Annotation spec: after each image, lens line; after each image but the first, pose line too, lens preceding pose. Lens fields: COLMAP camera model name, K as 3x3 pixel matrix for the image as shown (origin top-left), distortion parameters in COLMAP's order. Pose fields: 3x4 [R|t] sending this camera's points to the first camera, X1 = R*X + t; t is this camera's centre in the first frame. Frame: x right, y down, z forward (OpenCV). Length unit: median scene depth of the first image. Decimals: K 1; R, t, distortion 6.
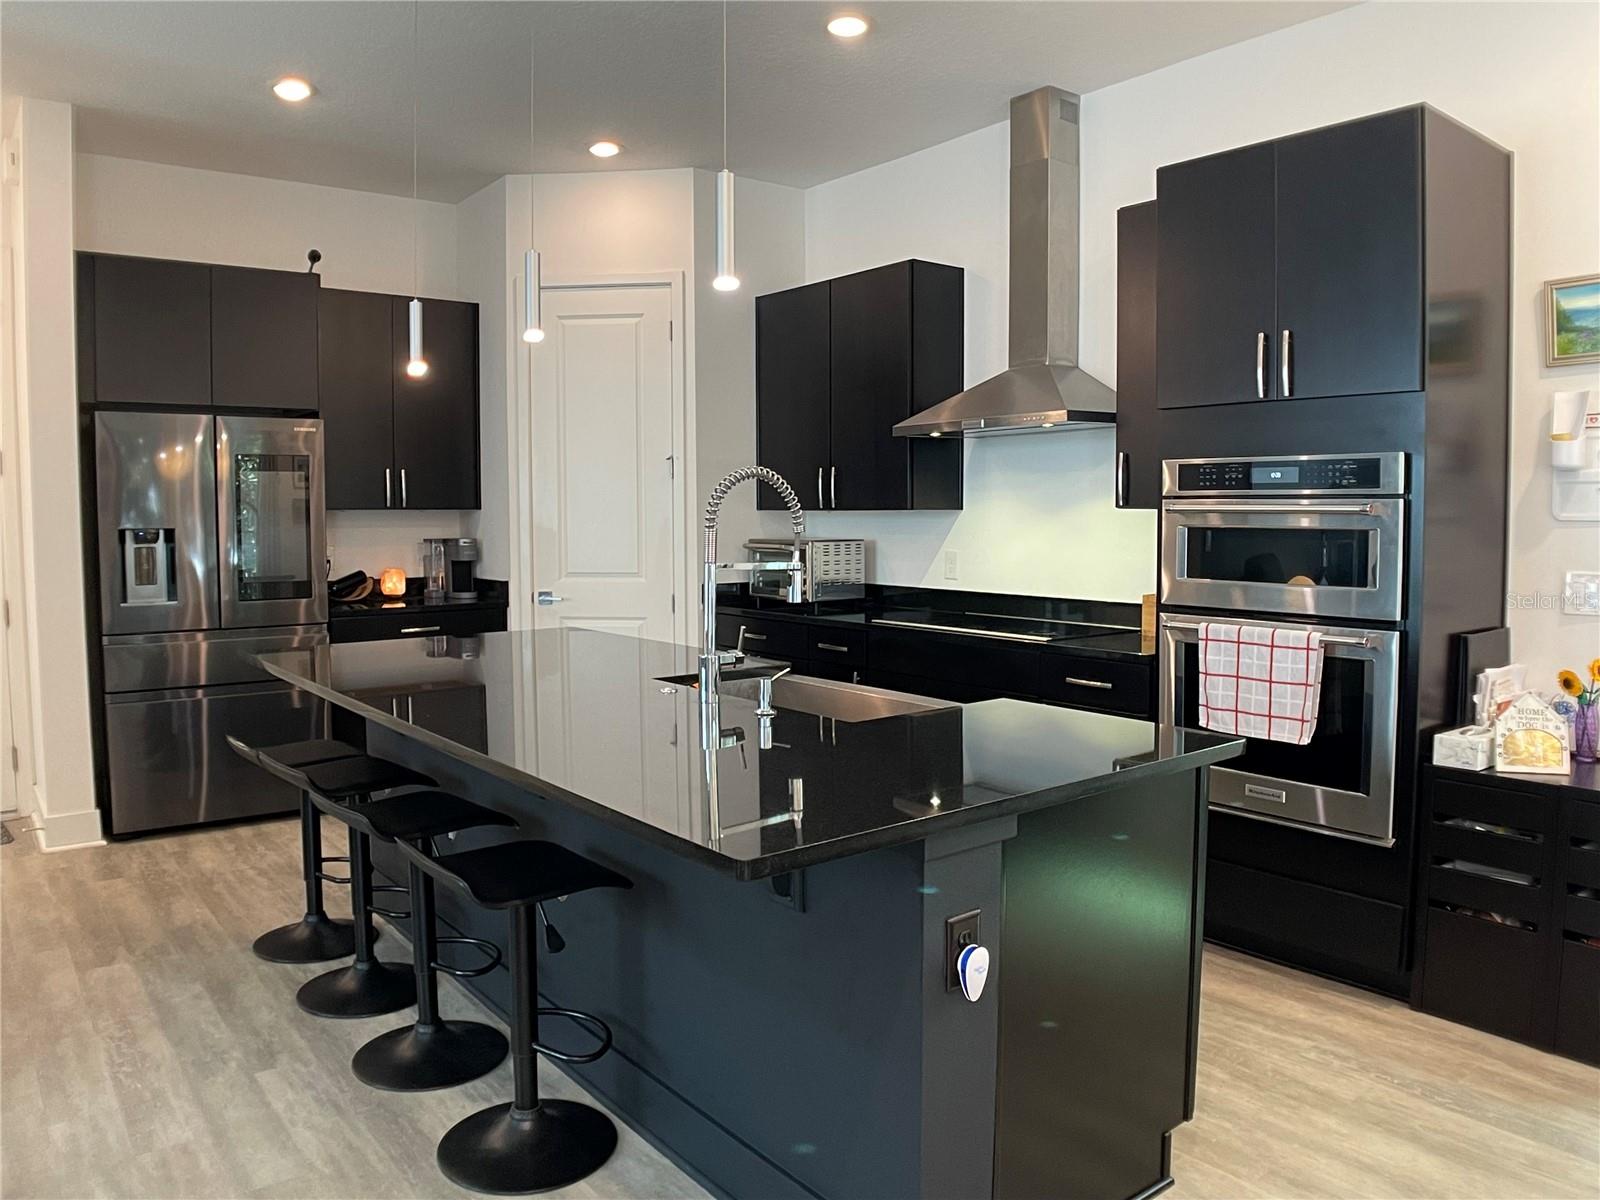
lens RADIAL K [[1148.7, 0, 831.3], [0, 1148.7, 586.3], [0, 0, 1]] dist [-0.095355, 0.005840]
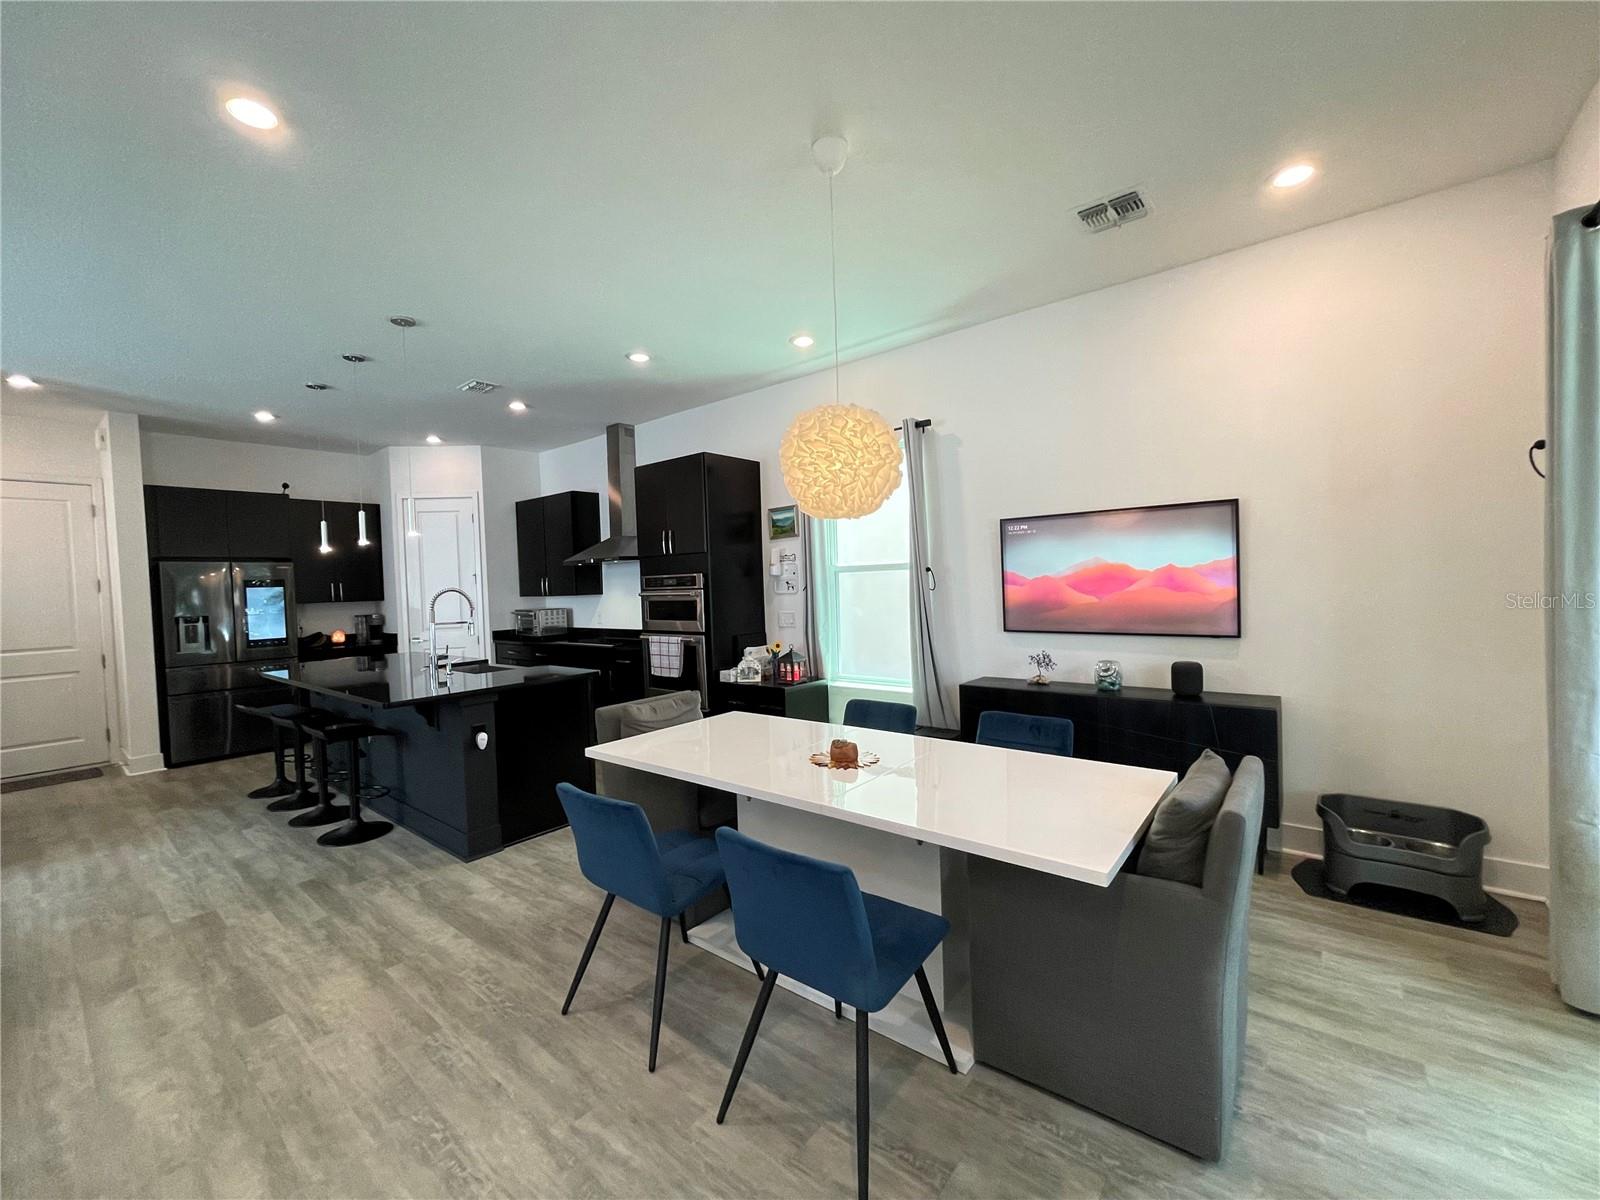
lens RADIAL K [[641.4, 0, 796.5], [0, 641.4, 598.9], [0, 0, 1]] dist [-0.001490, -0.000335]
pose [[0.978635, -0.036320, 0.202370, 0.273242], [0.044811, 0.998290, -0.037533, 0.012494], [-0.200661, 0.045800, 0.978590, -0.442734]]
